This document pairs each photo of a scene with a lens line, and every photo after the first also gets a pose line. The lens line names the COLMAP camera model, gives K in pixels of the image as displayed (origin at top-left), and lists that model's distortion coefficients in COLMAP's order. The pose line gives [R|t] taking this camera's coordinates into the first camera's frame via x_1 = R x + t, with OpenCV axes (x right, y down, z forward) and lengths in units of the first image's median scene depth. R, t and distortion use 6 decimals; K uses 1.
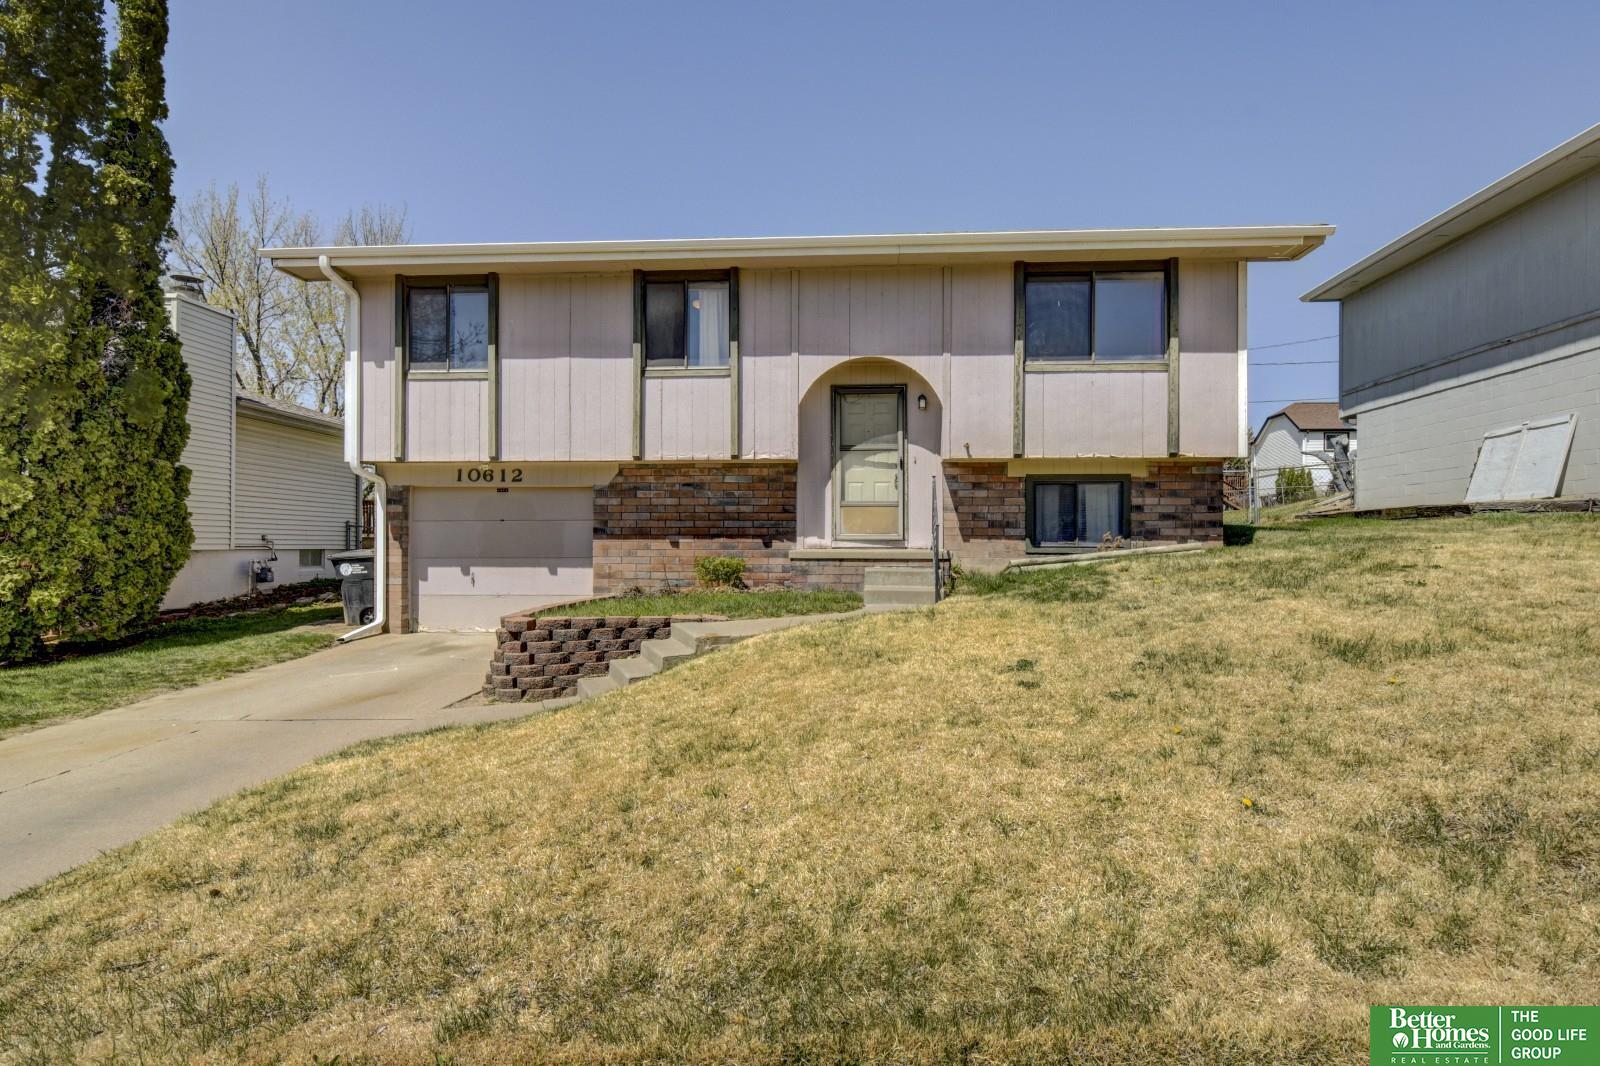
lens RADIAL K [[830.5, 0, 809.9], [0, 830.5, 538.5], [0, 0, 1]] dist [0.001360, -0.000272]
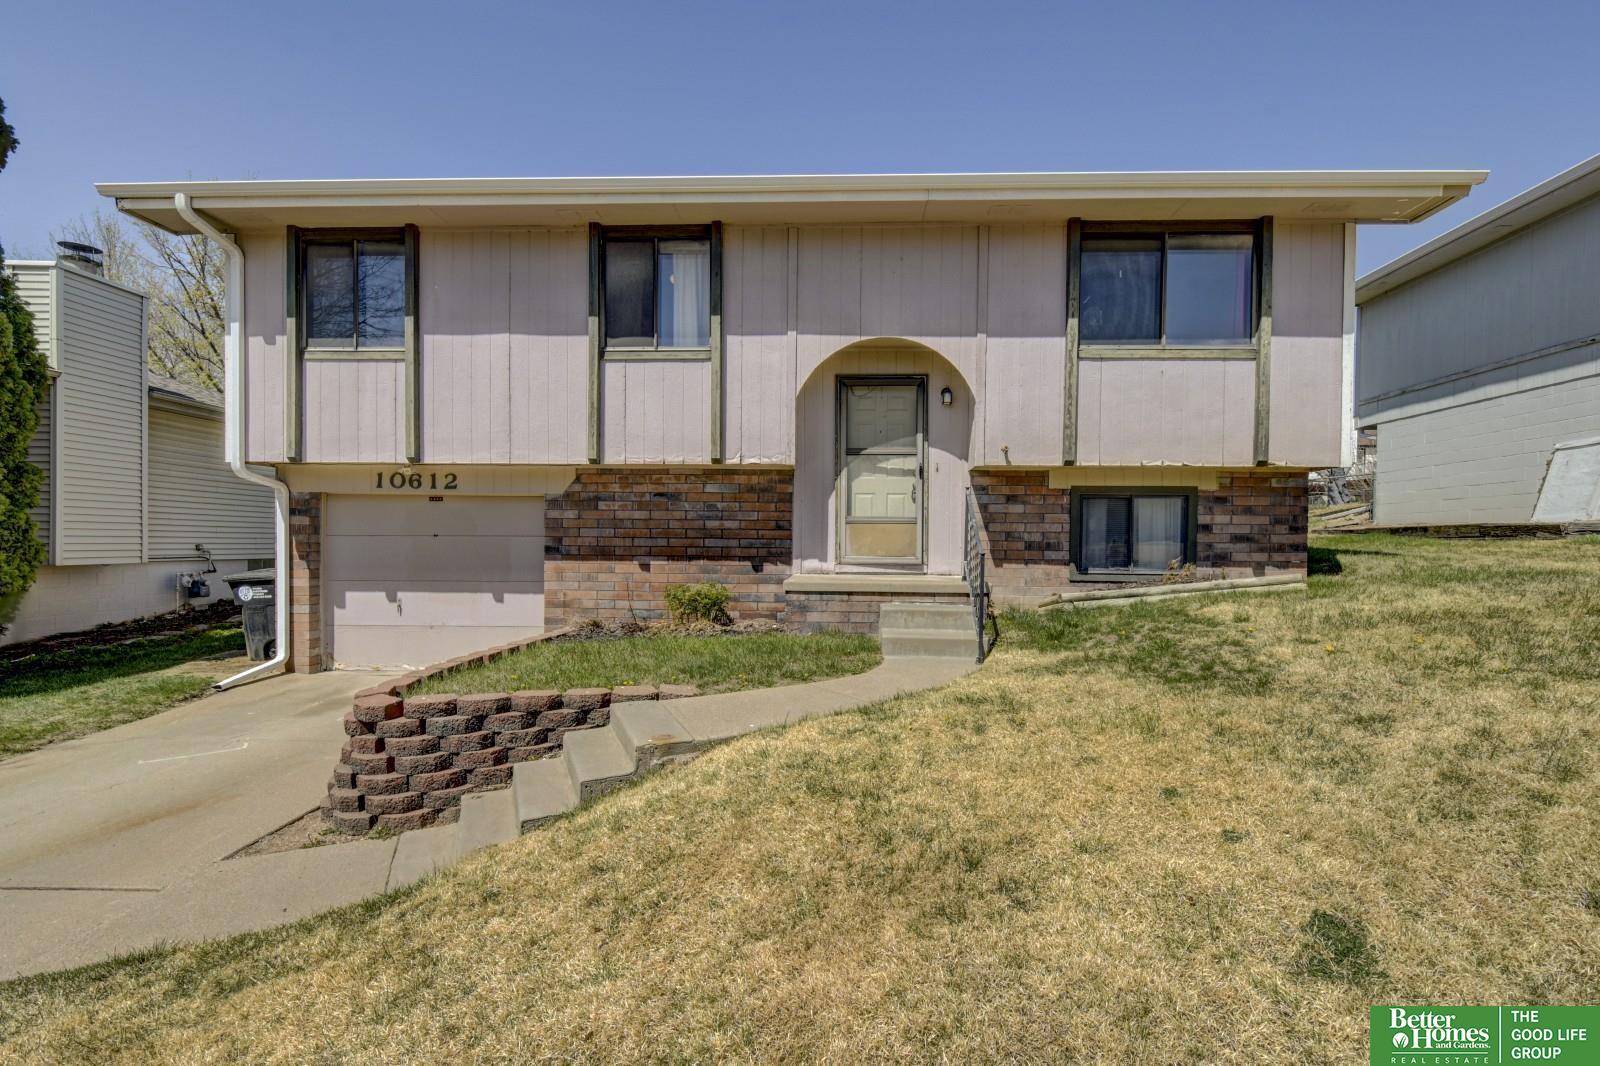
lens RADIAL K [[722.1, 0, 821.3], [0, 722.1, 553.1], [0, 0, 1]] dist [0.003086, -0.002510]
pose [[0.999485, 0.005982, 0.031542, -0.010340], [-0.006684, 0.999731, 0.022209, -0.024635], [-0.031401, -0.022409, 0.999256, 0.289250]]
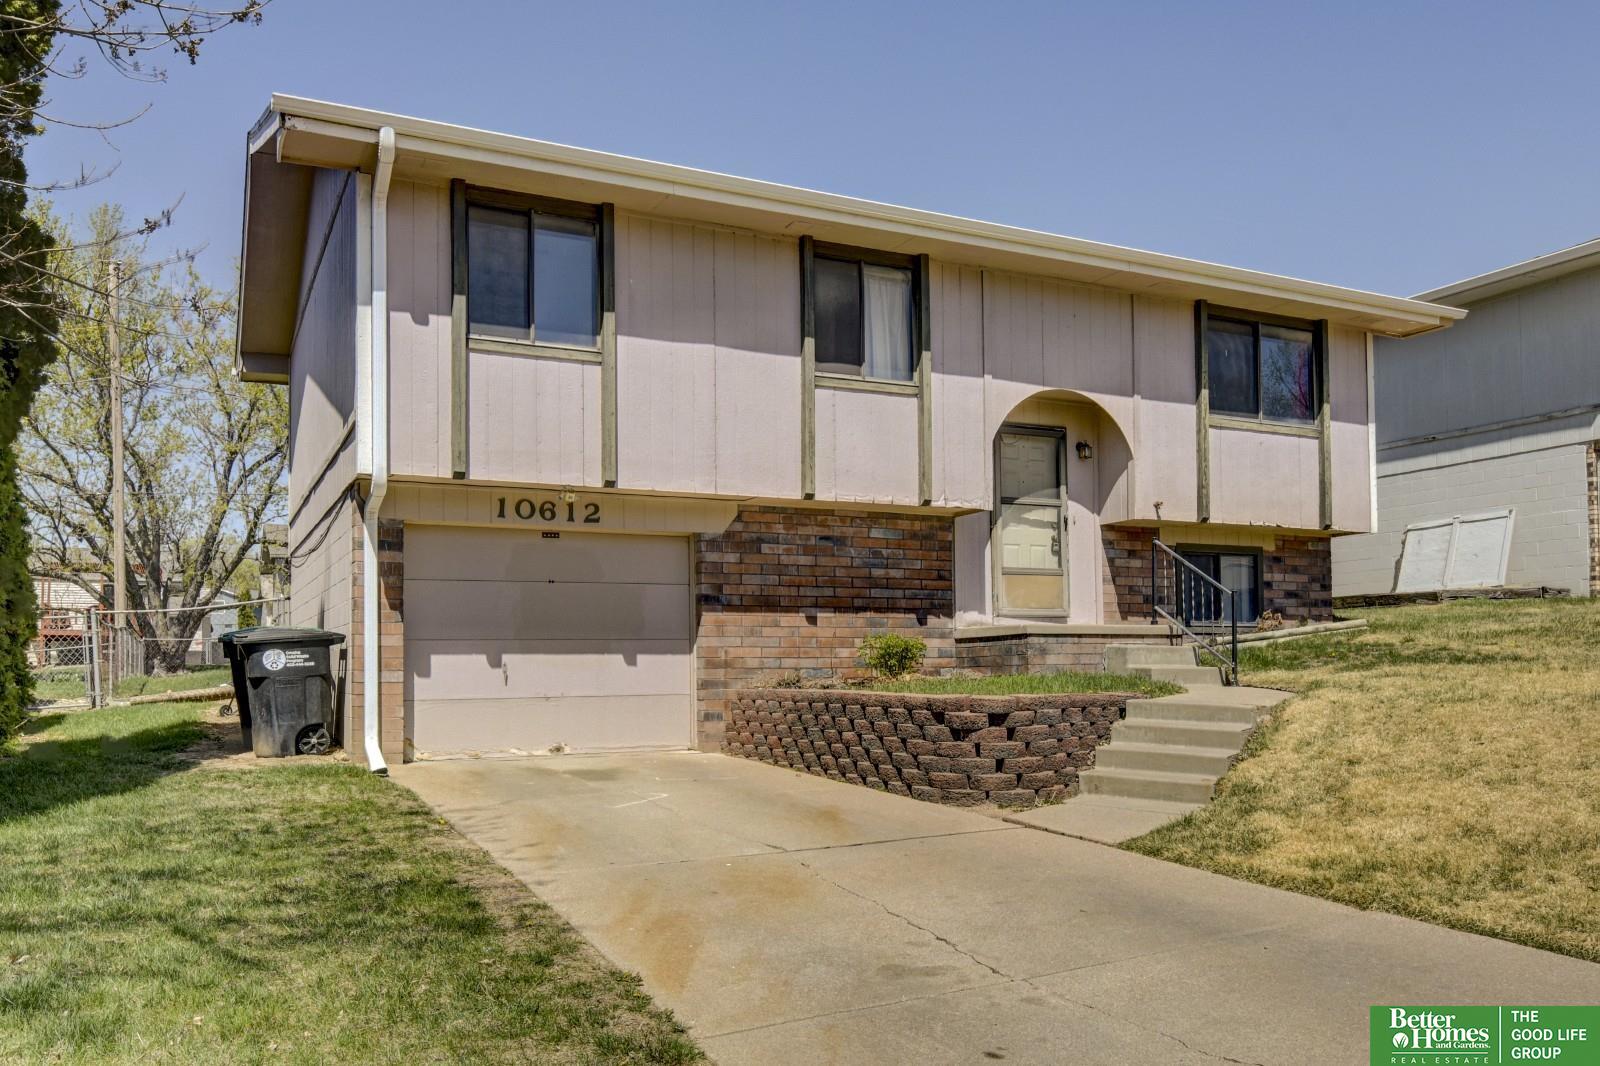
lens RADIAL K [[1189.8, 0, 757.9], [0, 1189.8, 637.5], [0, 0, 1]] dist [-0.004657, 0.010264]
pose [[0.877373, 0.004159, 0.479792, -0.722407], [0.006473, 0.999769, -0.020503, 0.044784], [-0.479766, 0.021095, 0.877143, 0.119319]]
